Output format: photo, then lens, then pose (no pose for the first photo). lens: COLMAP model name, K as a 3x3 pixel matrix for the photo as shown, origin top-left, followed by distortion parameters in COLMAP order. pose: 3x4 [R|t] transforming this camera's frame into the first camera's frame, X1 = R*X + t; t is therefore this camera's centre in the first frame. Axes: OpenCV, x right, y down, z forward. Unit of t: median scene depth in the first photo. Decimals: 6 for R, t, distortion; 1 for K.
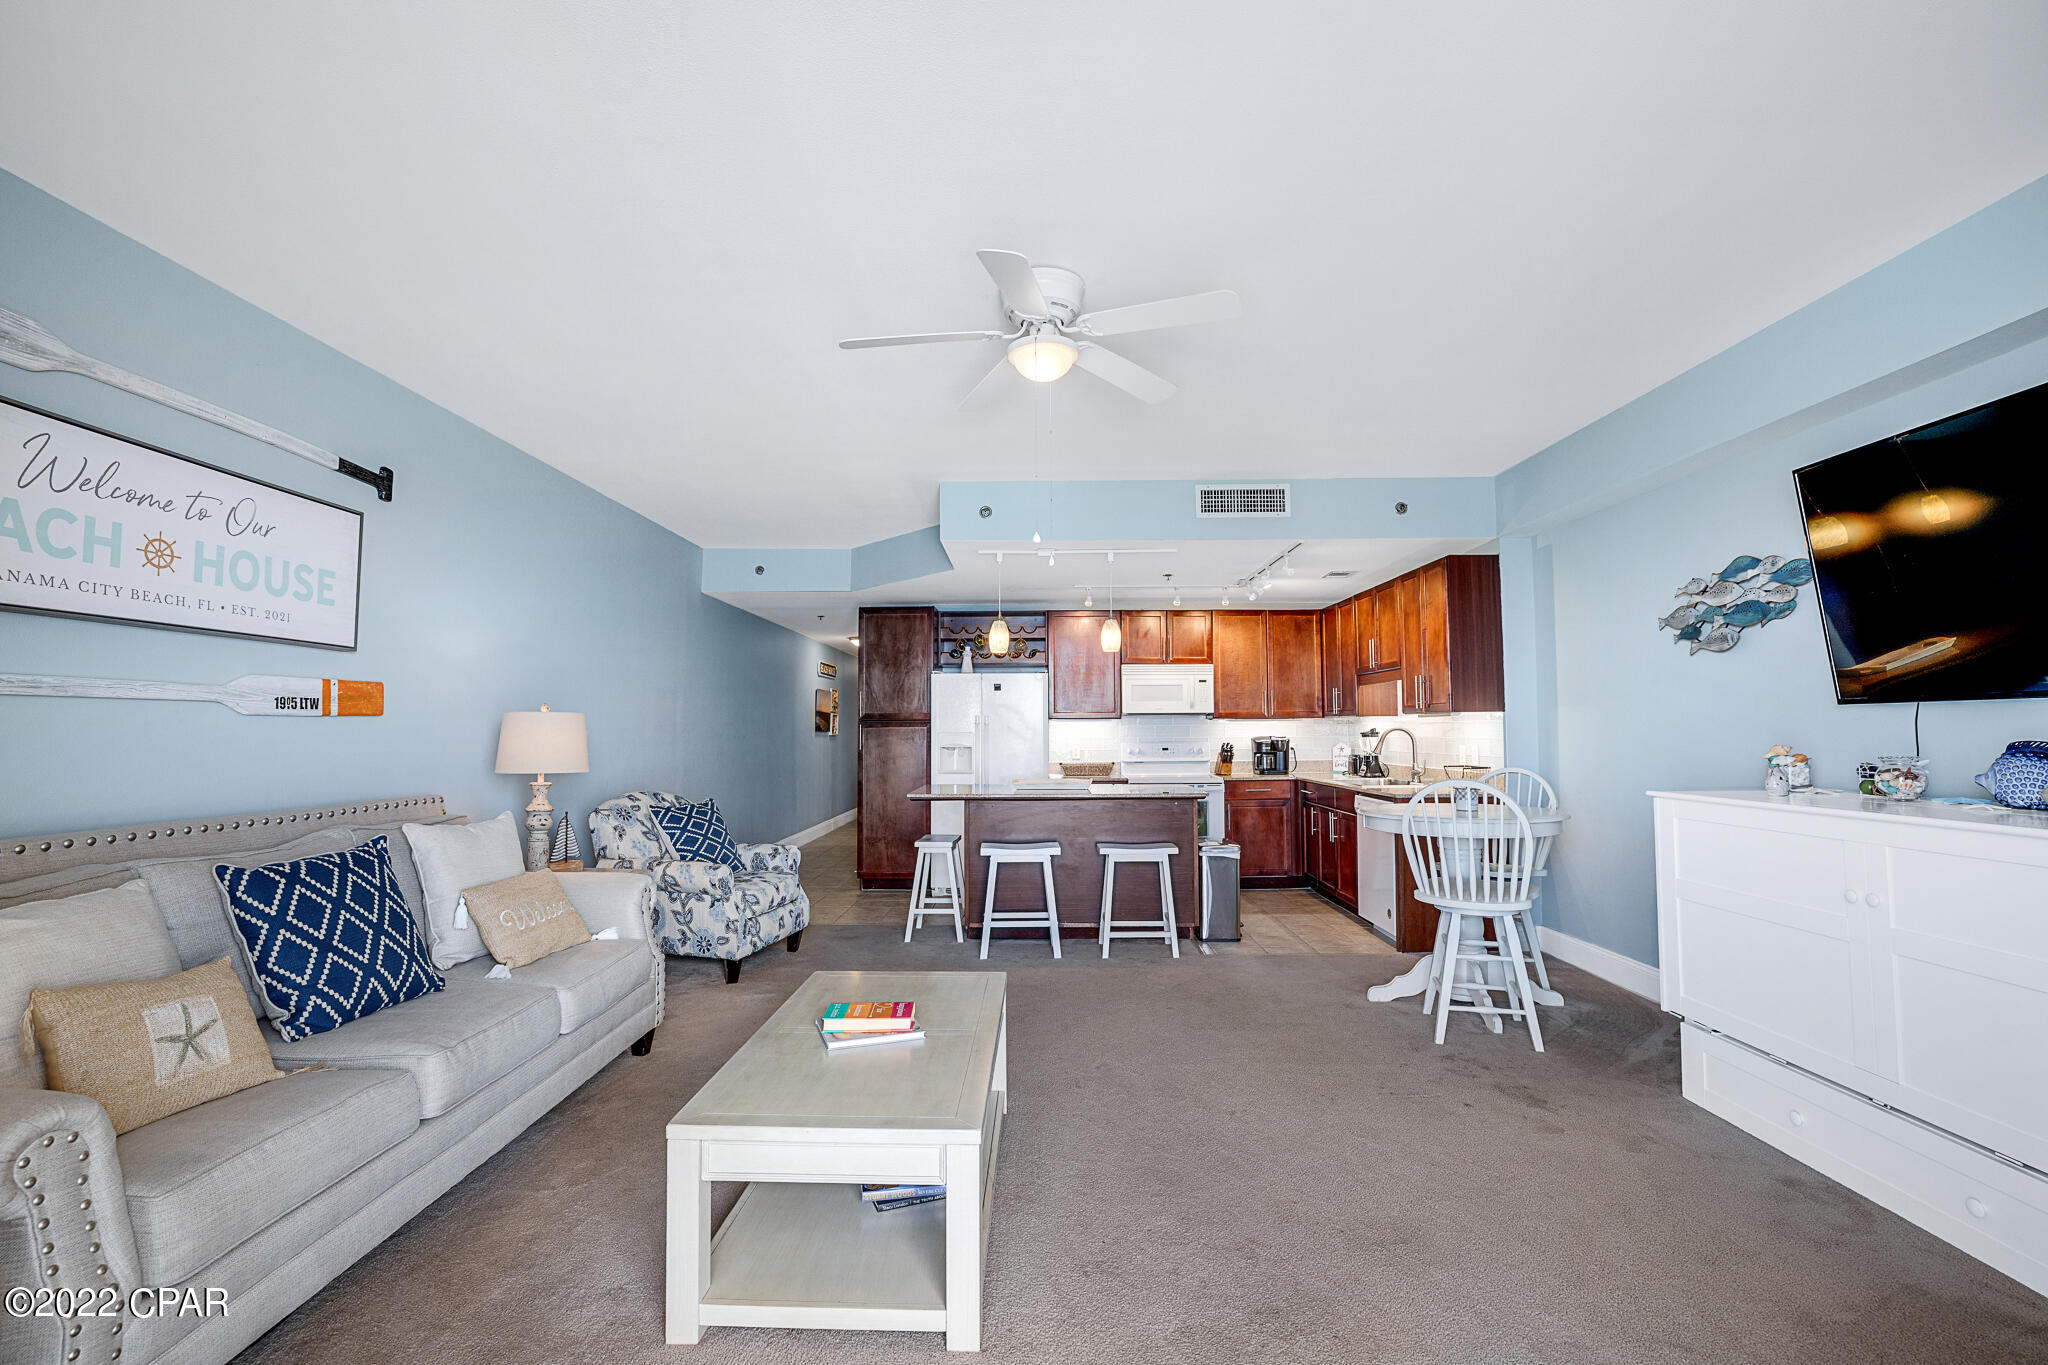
lens RADIAL K [[902.7, 0, 1024.3], [0, 902.7, 697.2], [0, 0, 1]] dist [-0.045249, 0.015437]
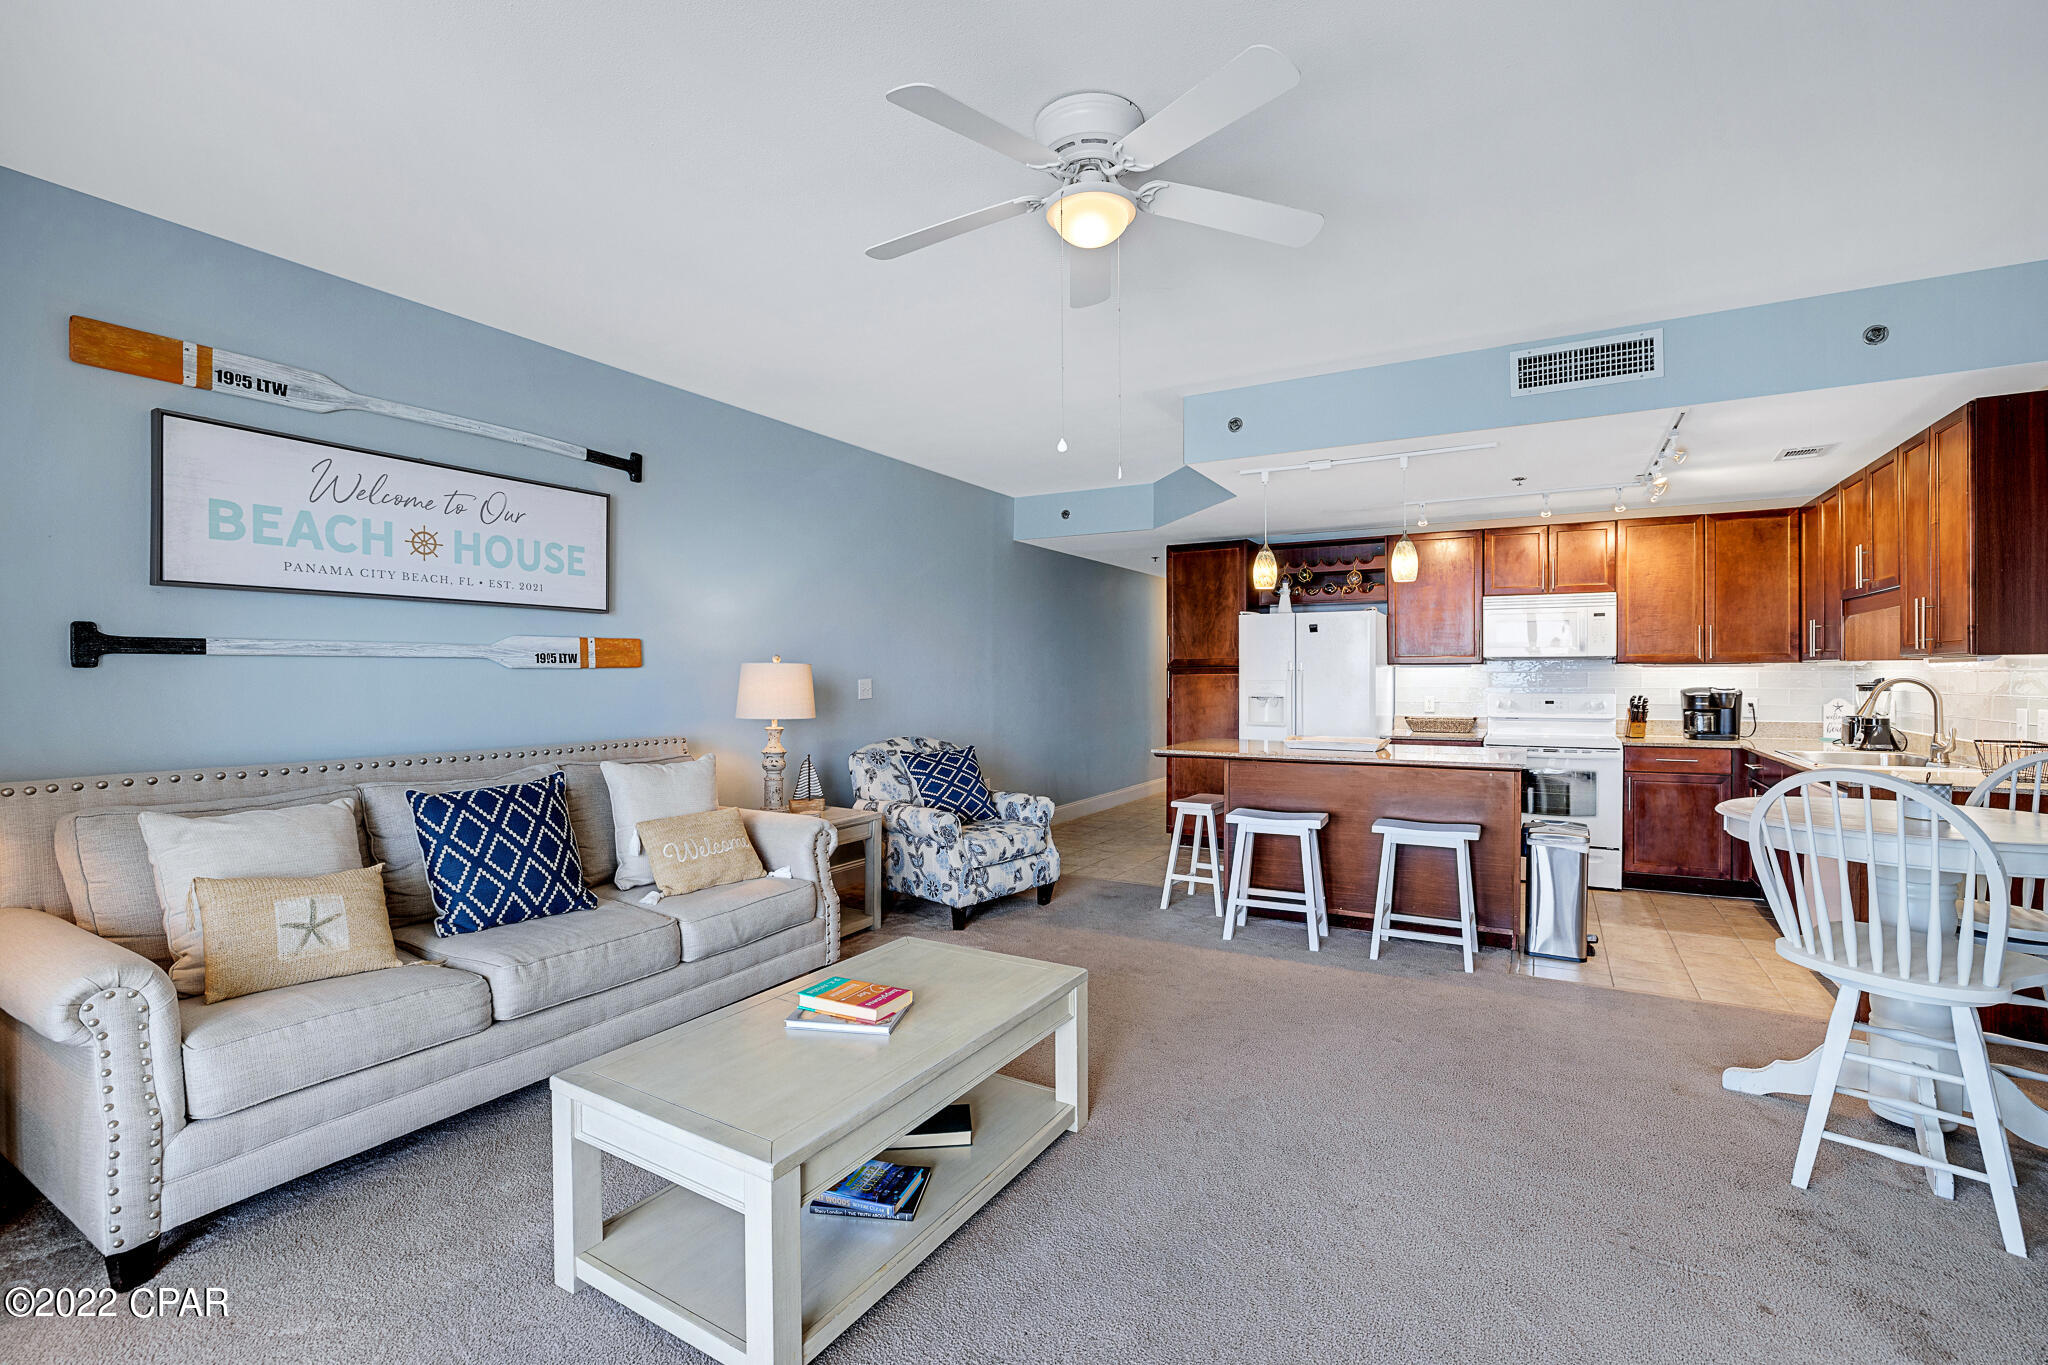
lens RADIAL K [[902.7, 0, 1031.7], [0, 902.7, 689.2], [0, 0, 1]] dist [-0.045249, 0.015437]
pose [[0.871262, 0.010121, -0.490713, 0.224345], [0.016696, 0.998598, 0.050240, -0.000775], [0.490534, -0.051966, 0.869871, 0.161316]]
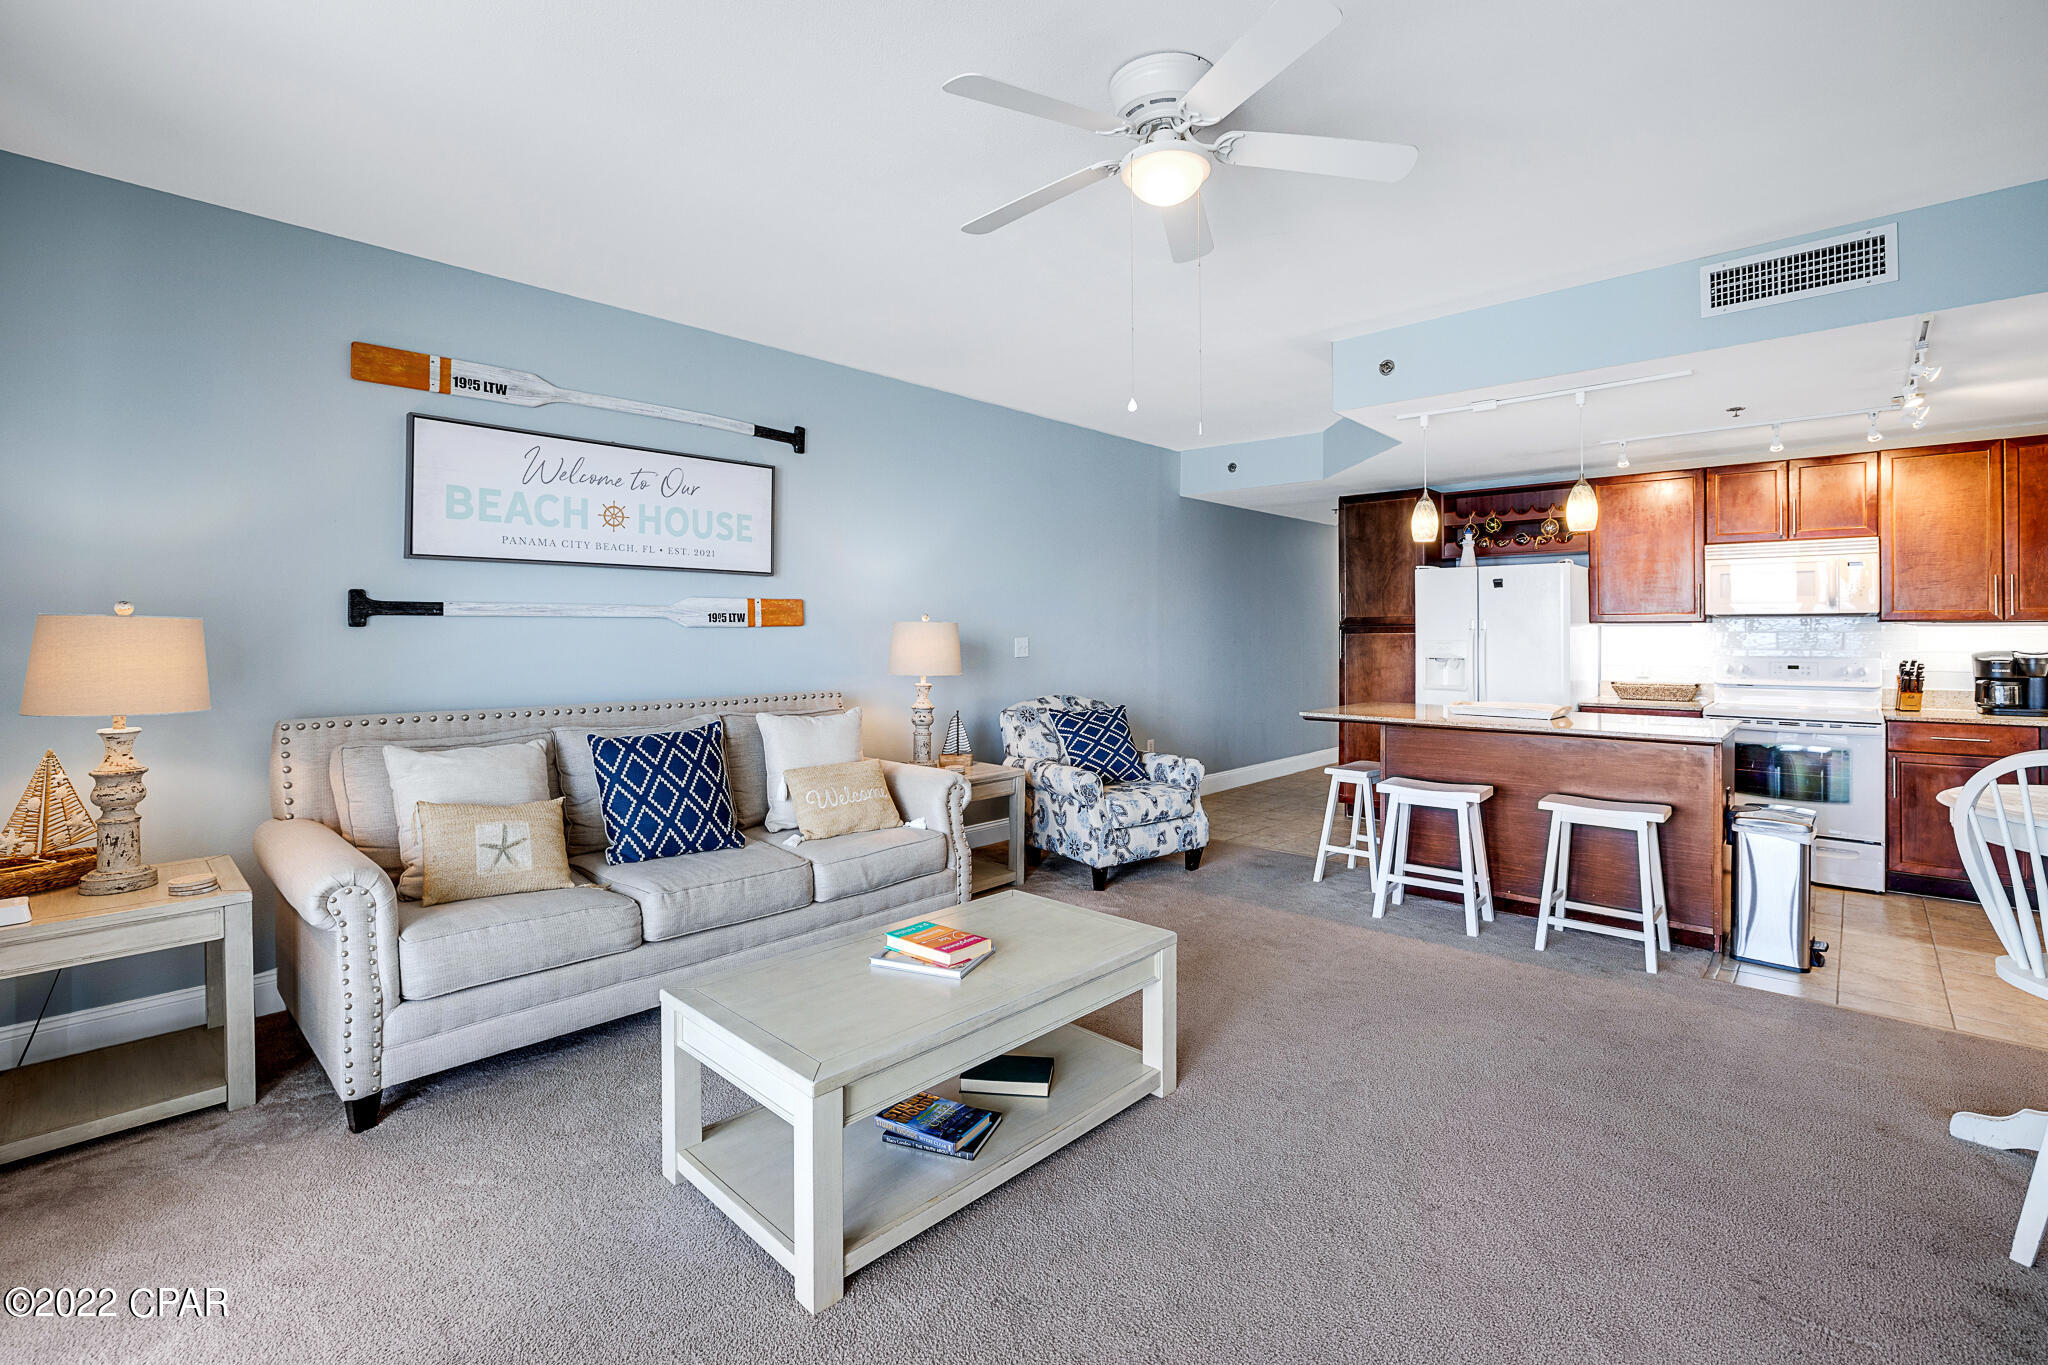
lens RADIAL K [[902.7, 0, 975.7], [0, 902.7, 637.5], [0, 0, 1]] dist [-0.045249, 0.015437]
pose [[0.734116, 0.006444, -0.678993, 0.244313], [0.022468, 0.999177, 0.033776, -0.000534], [0.678652, -0.040051, 0.733367, 0.168852]]
